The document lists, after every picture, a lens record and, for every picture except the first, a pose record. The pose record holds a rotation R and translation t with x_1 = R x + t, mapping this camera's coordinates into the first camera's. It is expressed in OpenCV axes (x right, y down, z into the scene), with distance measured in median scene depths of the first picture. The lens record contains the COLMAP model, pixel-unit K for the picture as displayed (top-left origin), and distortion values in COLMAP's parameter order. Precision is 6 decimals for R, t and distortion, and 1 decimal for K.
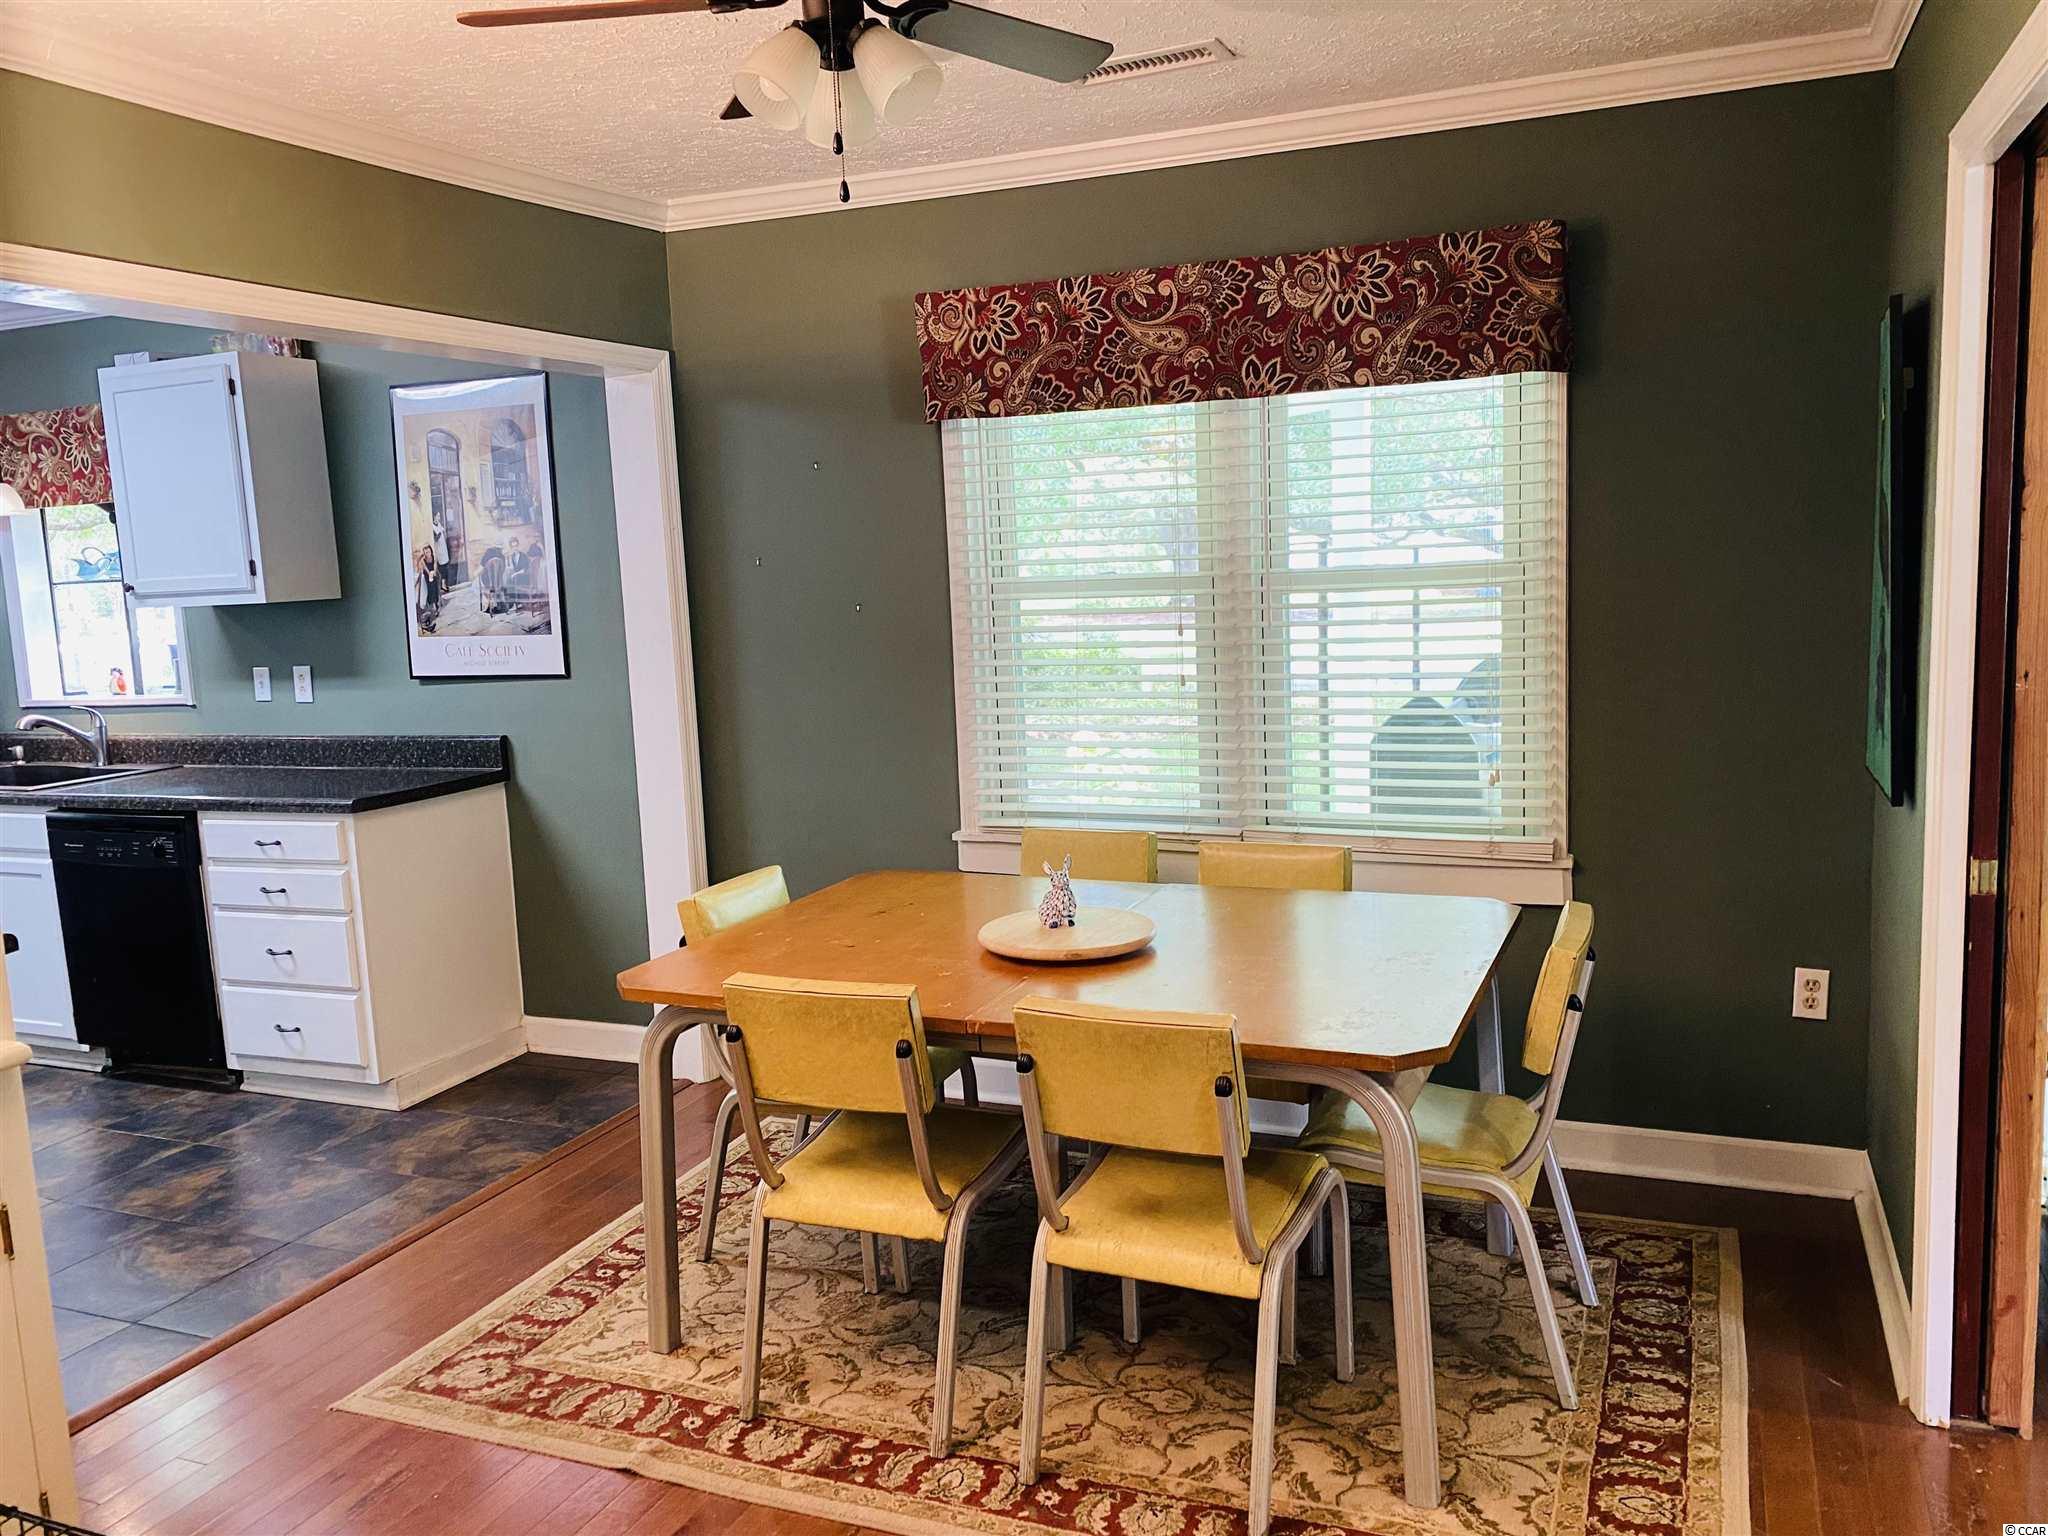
lens RADIAL K [[1590.9, 0, 1007.6], [0, 1590.9, 759.4], [0, 0, 1]] dist [0.048719, -0.033492]
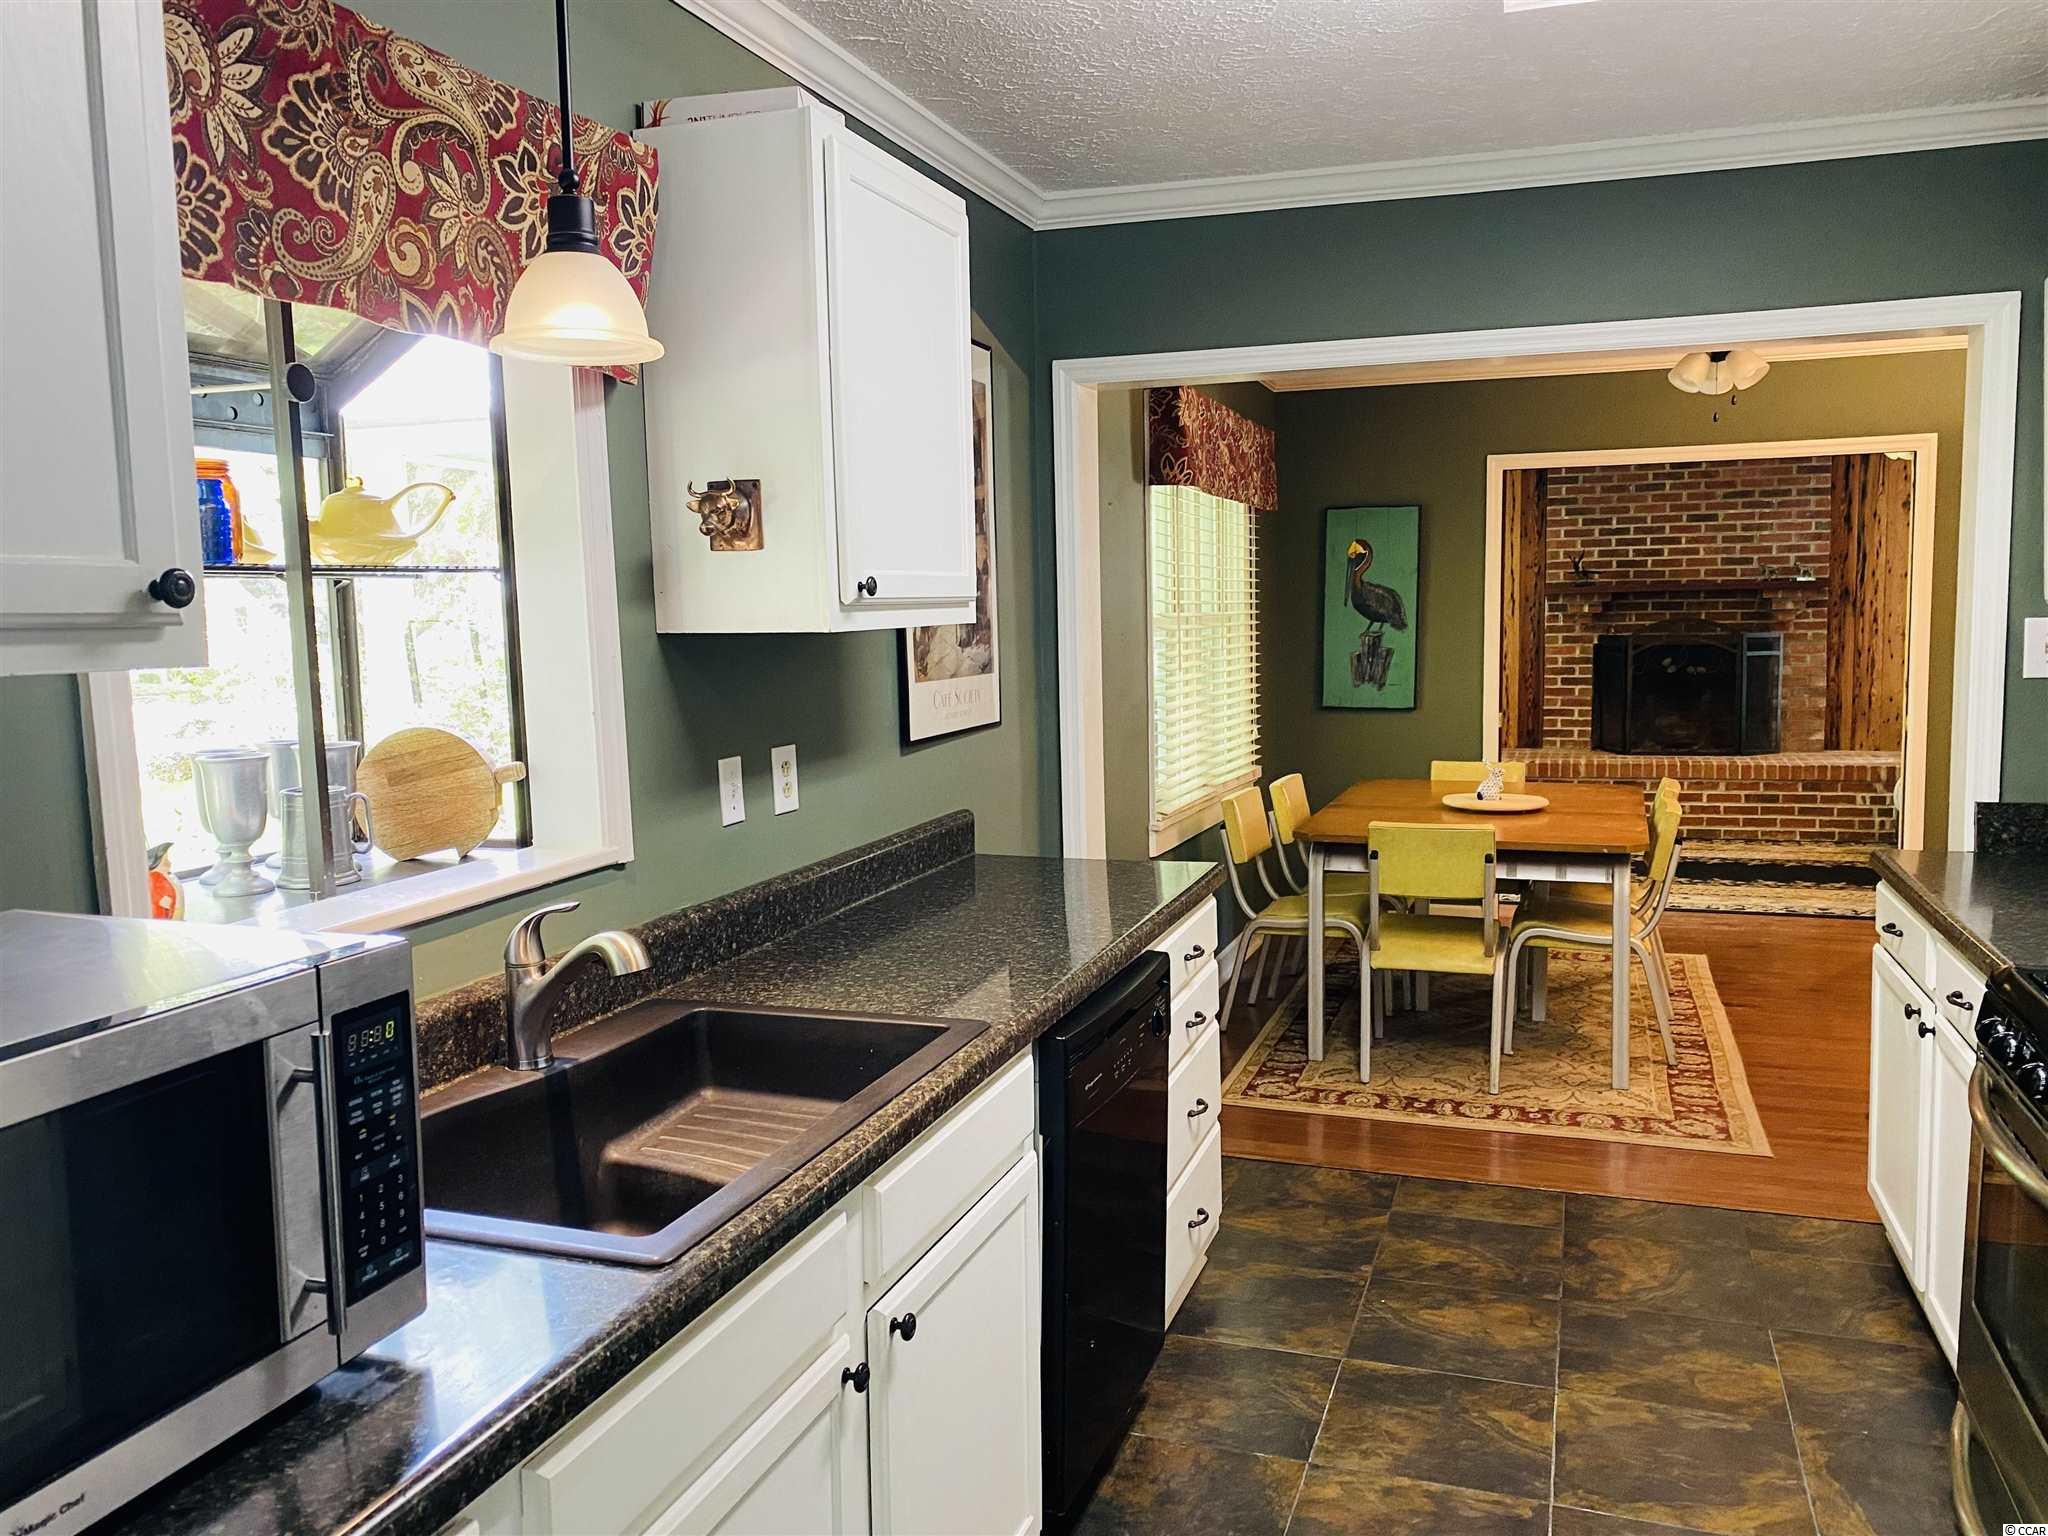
lens RADIAL K [[1561.3, 0, 1033.4], [0, 1561.3, 767.4], [0, 0, 1]] dist [0.005435, -0.001371]
pose [[-0.078818, -0.053419, 0.995457, -1.060799], [0.153292, 0.986037, 0.065051, -0.078697], [-0.985033, 0.157723, -0.069529, 1.035760]]
